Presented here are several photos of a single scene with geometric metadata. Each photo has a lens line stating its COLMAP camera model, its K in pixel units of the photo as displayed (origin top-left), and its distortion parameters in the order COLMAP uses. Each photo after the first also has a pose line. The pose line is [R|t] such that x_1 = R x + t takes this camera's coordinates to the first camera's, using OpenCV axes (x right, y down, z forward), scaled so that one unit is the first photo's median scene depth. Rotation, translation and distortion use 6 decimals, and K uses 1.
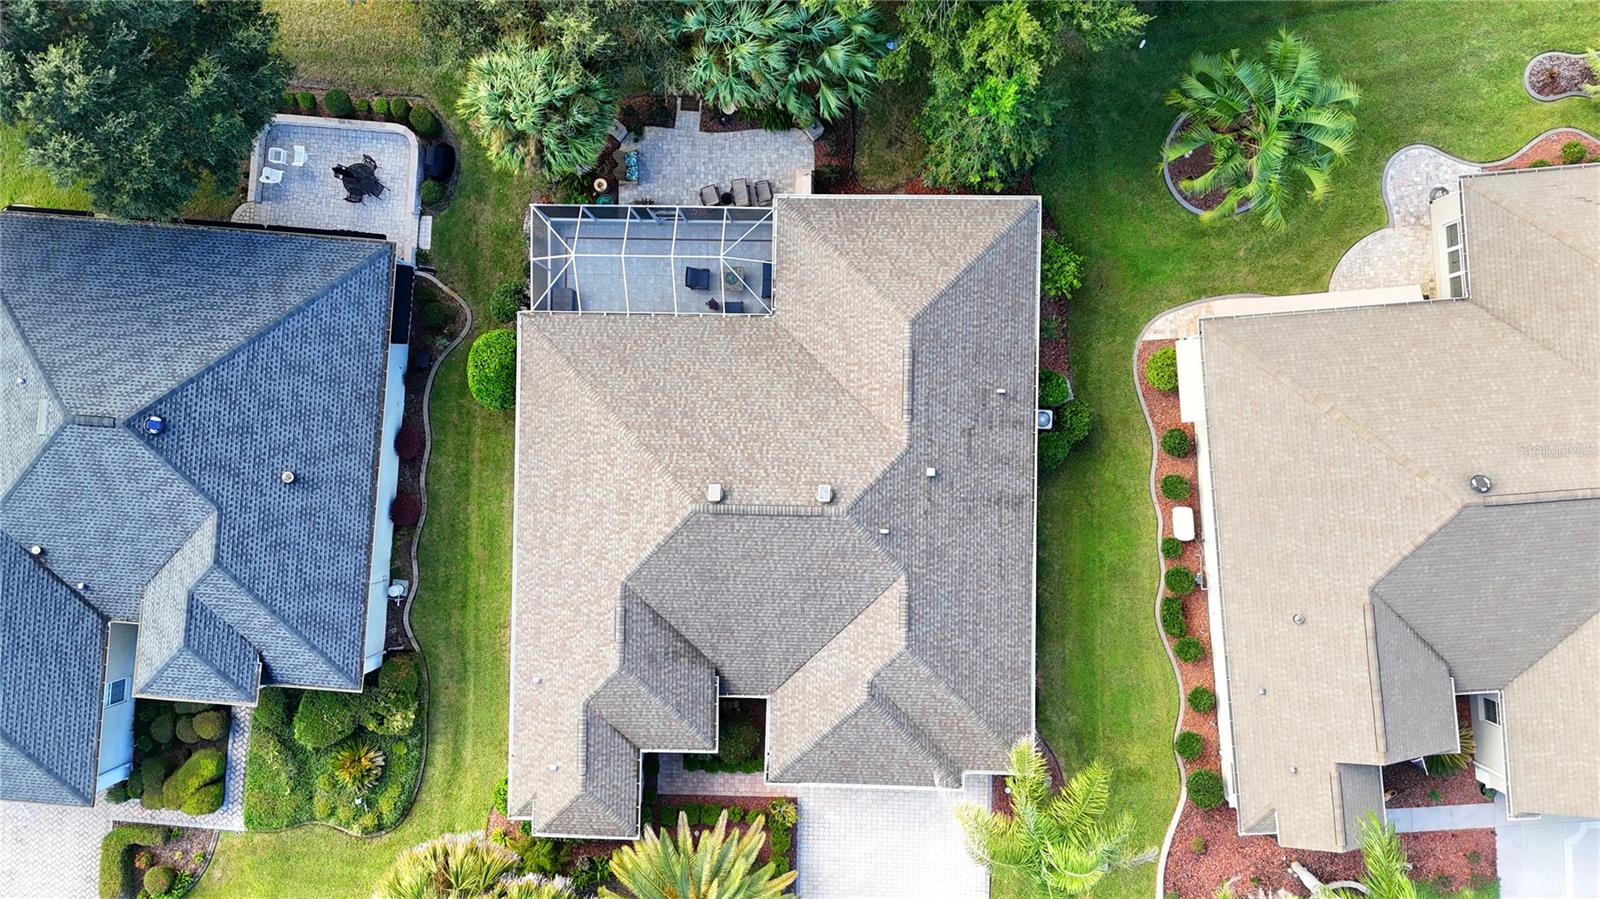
lens RADIAL K [[1176.5, 0, 800.0], [0, 1176.5, 449.5], [0, 0, 1]] dist [0.069579, -0.059344]
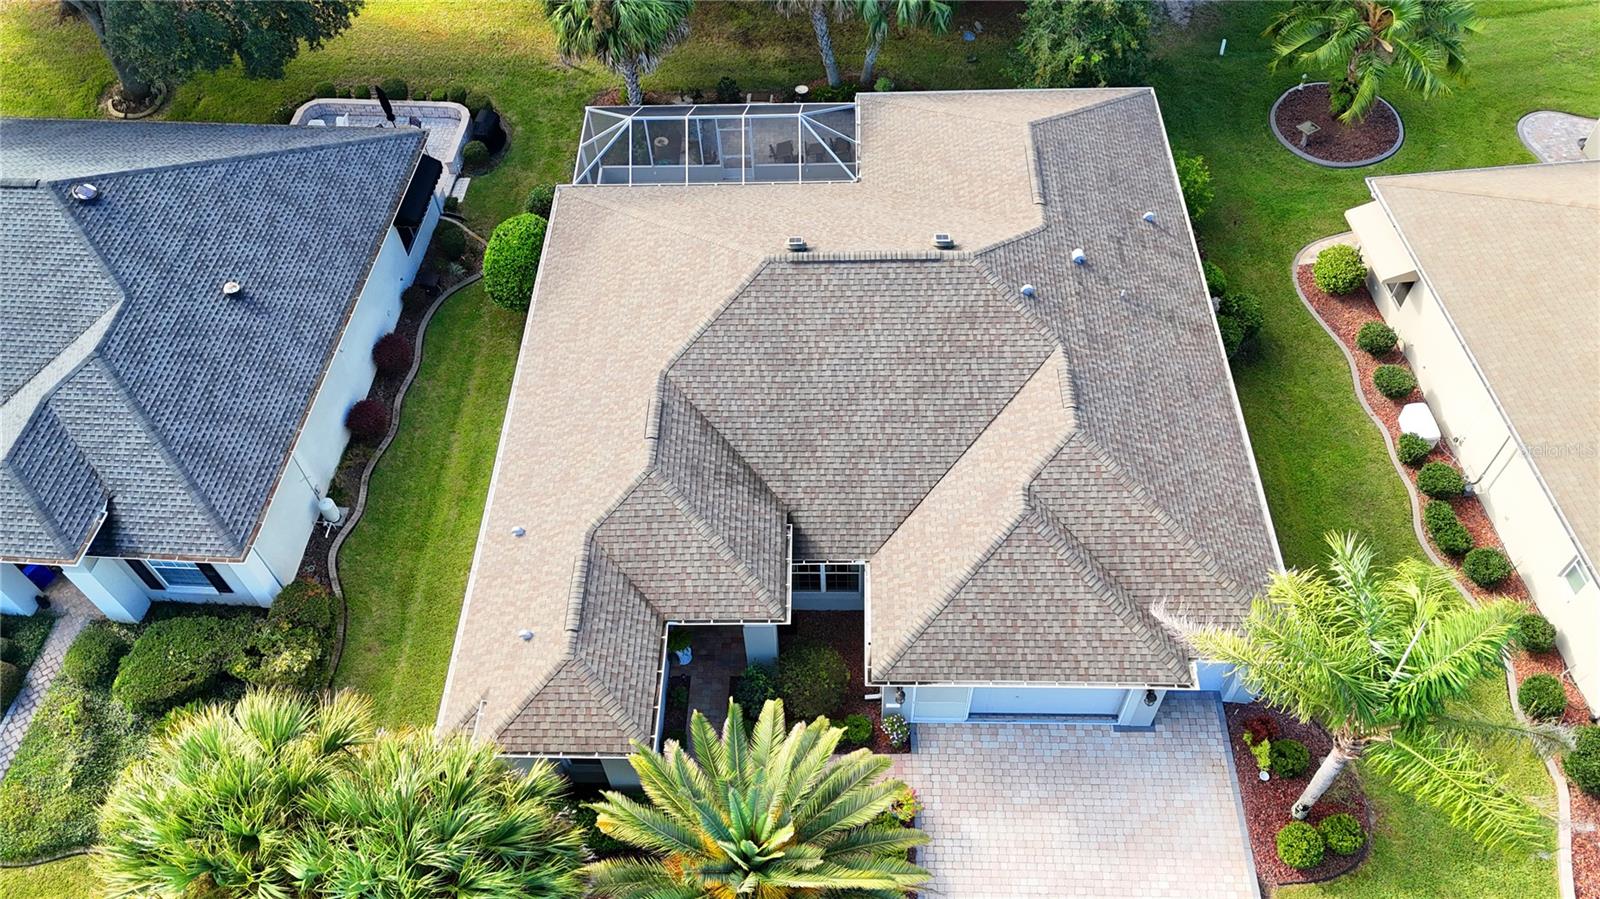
lens RADIAL K [[1176.5, 0, 800.0], [0, 1176.5, 449.5], [0, 0, 1]] dist [0.069579, -0.059344]
pose [[0.999996, 0.001926, -0.001925, -0.063548], [-0.002699, 0.793973, -0.607947, 0.561555], [0.000357, 0.607949, 0.793976, 0.449918]]
